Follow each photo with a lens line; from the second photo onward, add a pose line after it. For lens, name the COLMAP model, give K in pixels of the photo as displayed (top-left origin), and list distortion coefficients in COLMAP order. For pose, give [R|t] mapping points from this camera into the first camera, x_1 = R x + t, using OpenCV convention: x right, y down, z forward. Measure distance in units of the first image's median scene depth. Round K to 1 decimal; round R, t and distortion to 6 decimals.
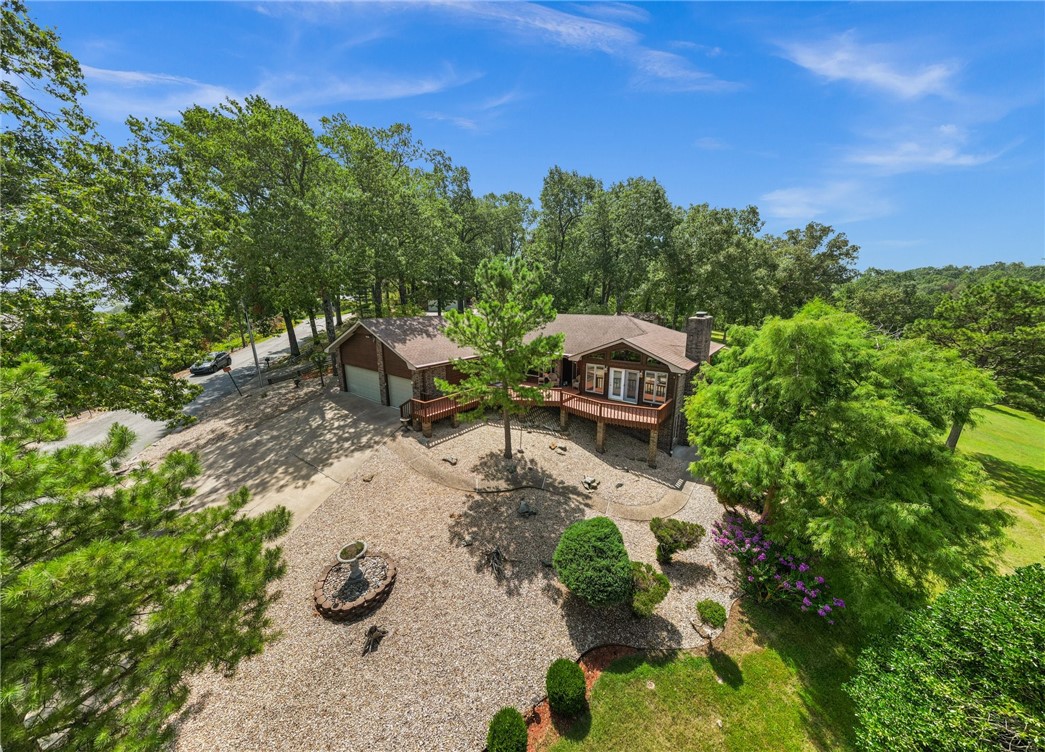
lens RADIAL K [[339.3, 0, 519.4], [0, 339.3, 363.5], [0, 0, 1]] dist [0.000221, 0.000048]
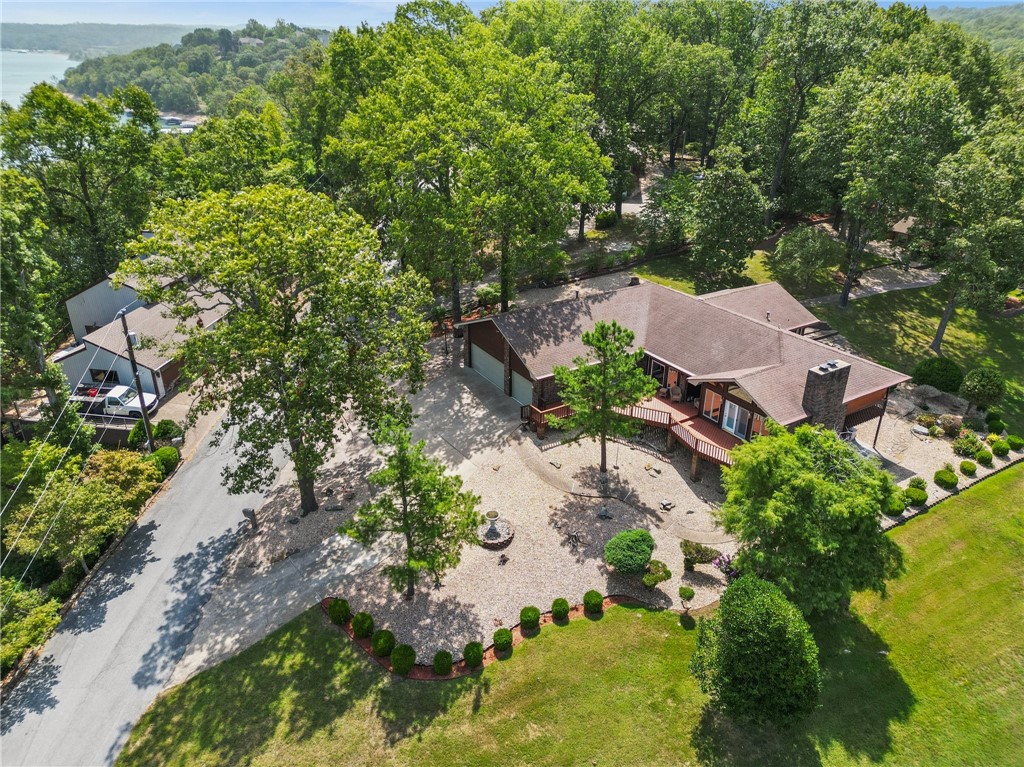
lens RADIAL K [[701.8, 0, 512.0], [0, 701.8, 383.5], [0, 0, 1]] dist [0.003230, -0.000003]
pose [[0.939836, 0.161689, -0.300941, 0.384485], [-0.073847, 0.956231, 0.283140, -0.747924], [0.333550, -0.243882, 0.910641, -1.385574]]
